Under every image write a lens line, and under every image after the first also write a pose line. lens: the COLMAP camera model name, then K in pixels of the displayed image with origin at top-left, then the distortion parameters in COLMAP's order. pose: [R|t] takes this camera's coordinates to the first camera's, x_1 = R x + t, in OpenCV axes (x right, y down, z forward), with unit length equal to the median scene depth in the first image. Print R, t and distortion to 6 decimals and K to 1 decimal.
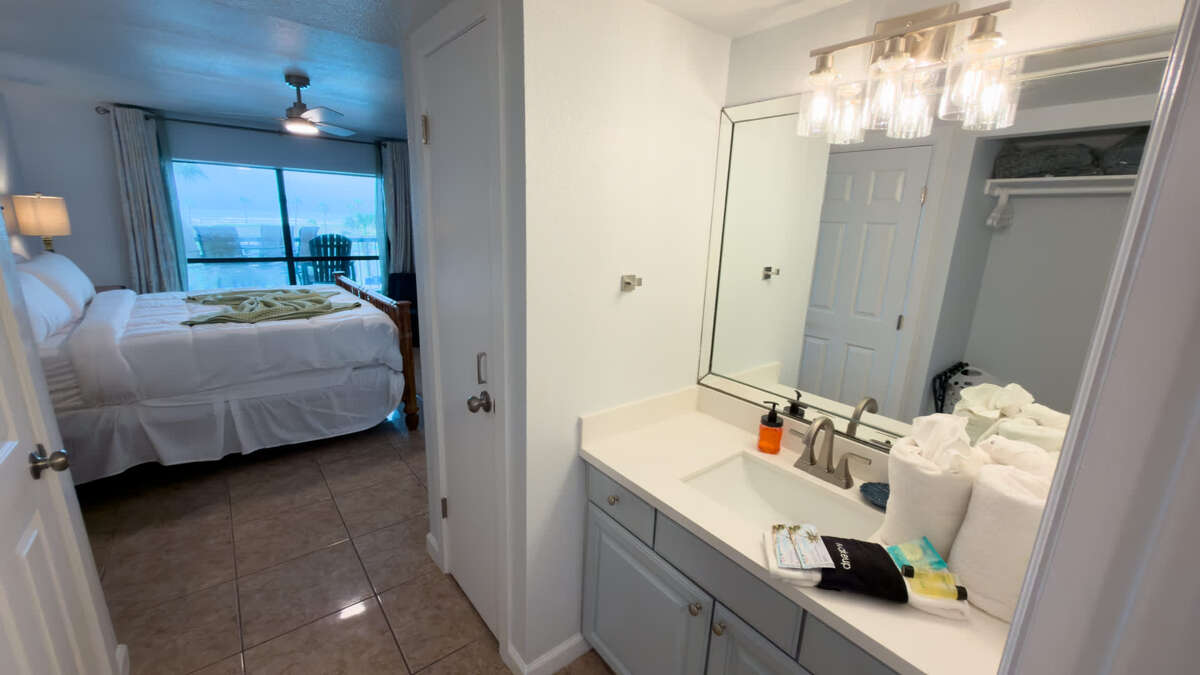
lens RADIAL K [[478.9, 0, 600.0], [0, 478.9, 337.5], [0, 0, 1]] dist [-0.000206, 0.000152]
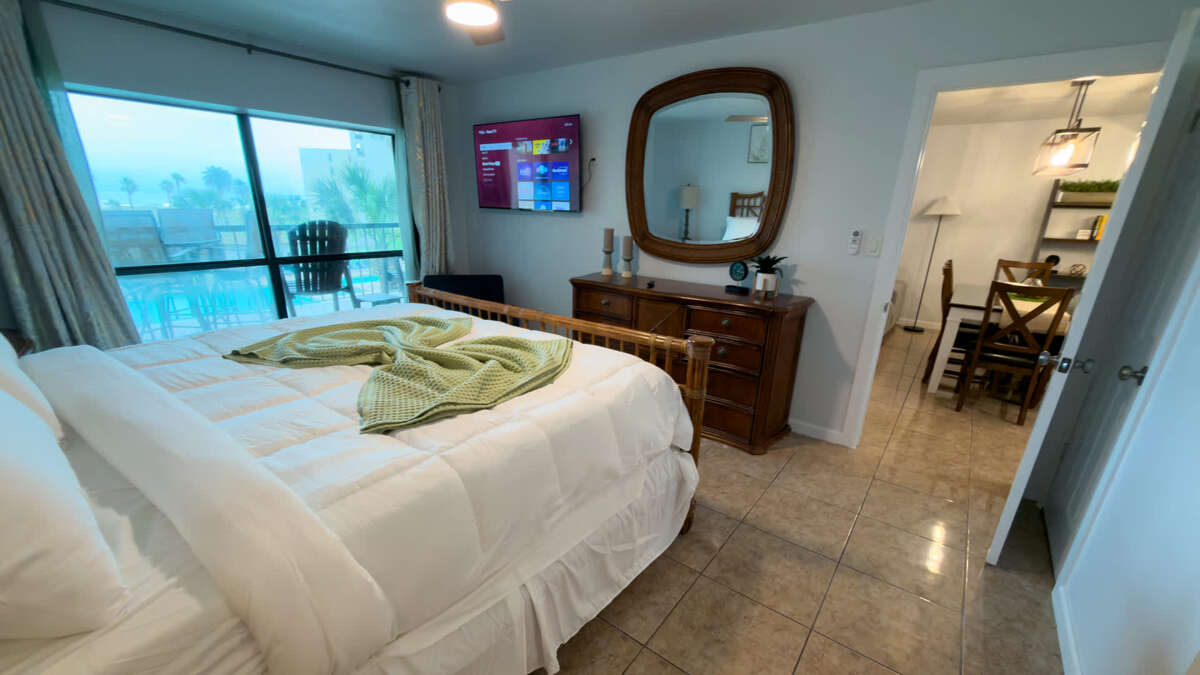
lens RADIAL K [[478.5, 0, 599.1], [0, 478.5, 369.9], [0, 0, 1]] dist [-0.000708, 0.000095]
pose [[0.970543, -0.087413, 0.224512, -0.667199], [0.063255, 0.991620, 0.112640, -0.110339], [-0.232477, -0.095120, 0.967939, 0.451967]]
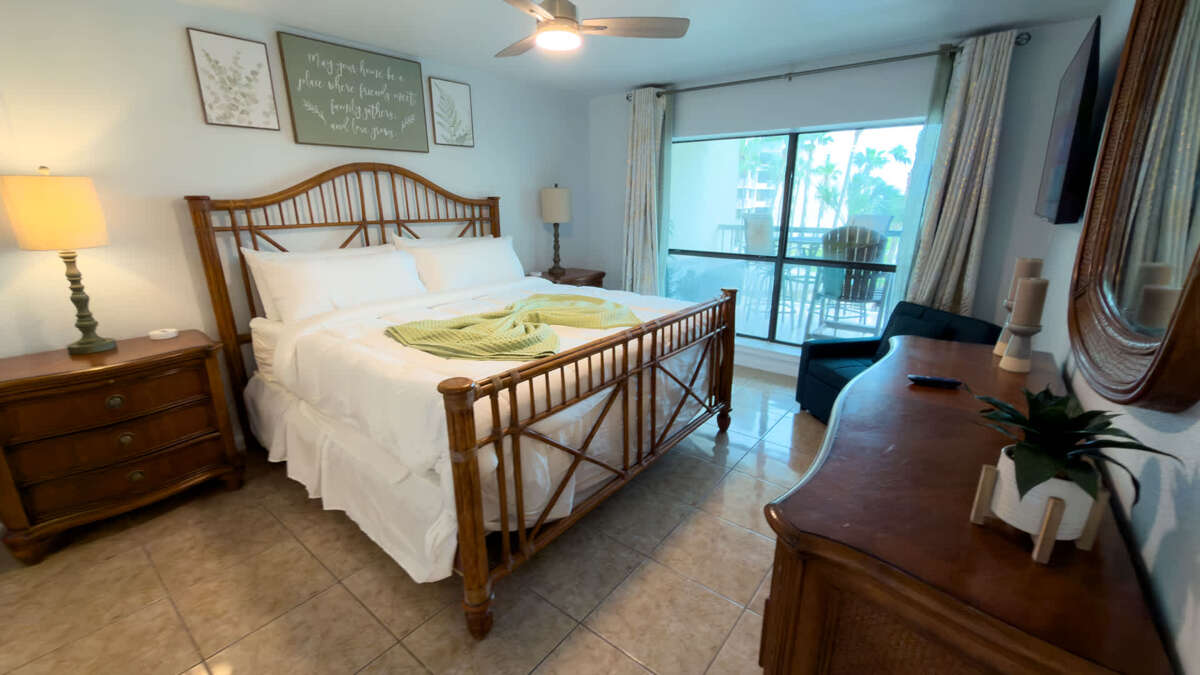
lens RADIAL K [[489.9, 0, 600.0], [0, 489.9, 337.5], [0, 0, 1]] dist [0.001098, 0.000052]
pose [[0.222149, 0.233332, -0.946682, 0.033645], [-0.220990, 0.957724, 0.184197, -0.224049], [0.949639, 0.168288, 0.264321, 0.998107]]
